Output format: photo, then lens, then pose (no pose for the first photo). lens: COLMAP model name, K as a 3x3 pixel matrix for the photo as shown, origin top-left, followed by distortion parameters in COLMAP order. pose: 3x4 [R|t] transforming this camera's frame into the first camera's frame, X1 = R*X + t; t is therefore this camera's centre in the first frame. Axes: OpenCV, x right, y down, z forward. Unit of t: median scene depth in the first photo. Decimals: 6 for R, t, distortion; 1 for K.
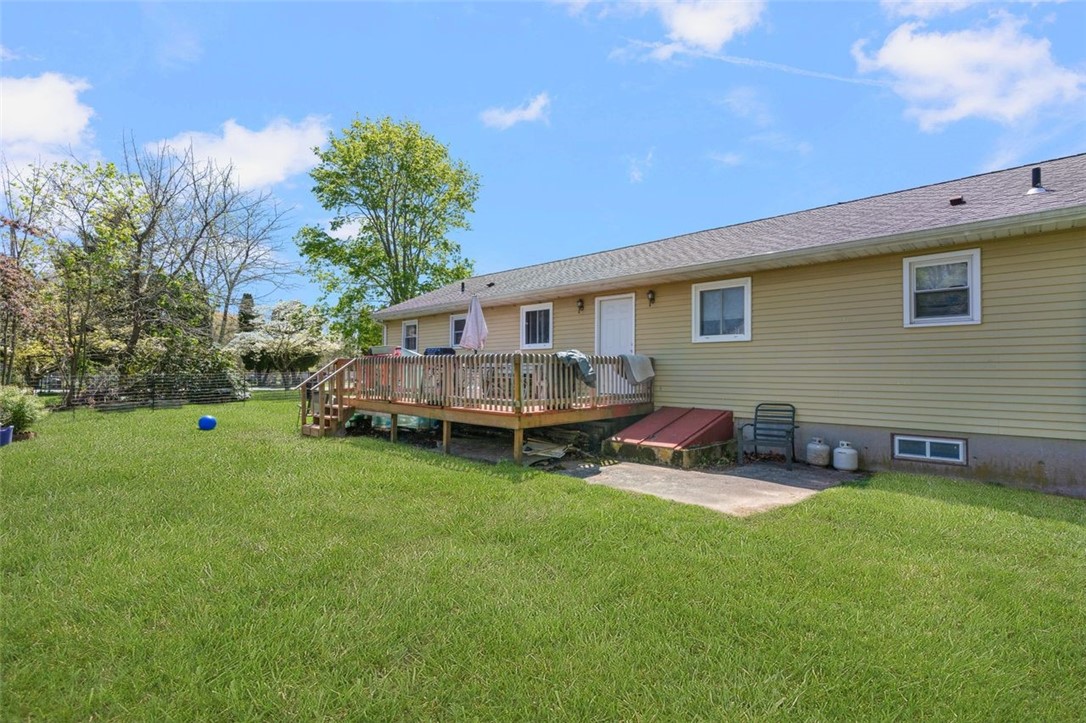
lens RADIAL K [[529.1, 0, 546.1], [0, 529.1, 364.7], [0, 0, 1]] dist [0.003685, 0.000254]
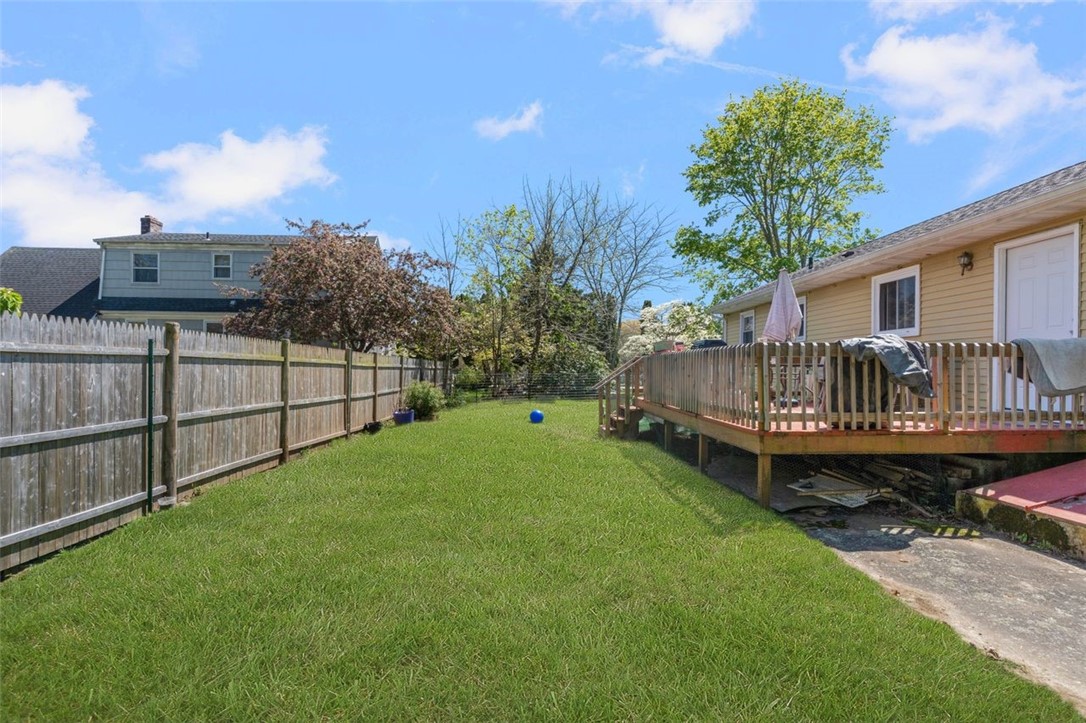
lens RADIAL K [[529.1, 0, 541.3], [0, 529.1, 364.2], [0, 0, 1]] dist [0.003685, 0.000254]
pose [[0.692748, -0.008539, -0.721129, 0.161153], [0.005353, 0.999963, -0.006698, 0.006293], [0.721160, 0.000780, 0.692768, 0.216544]]
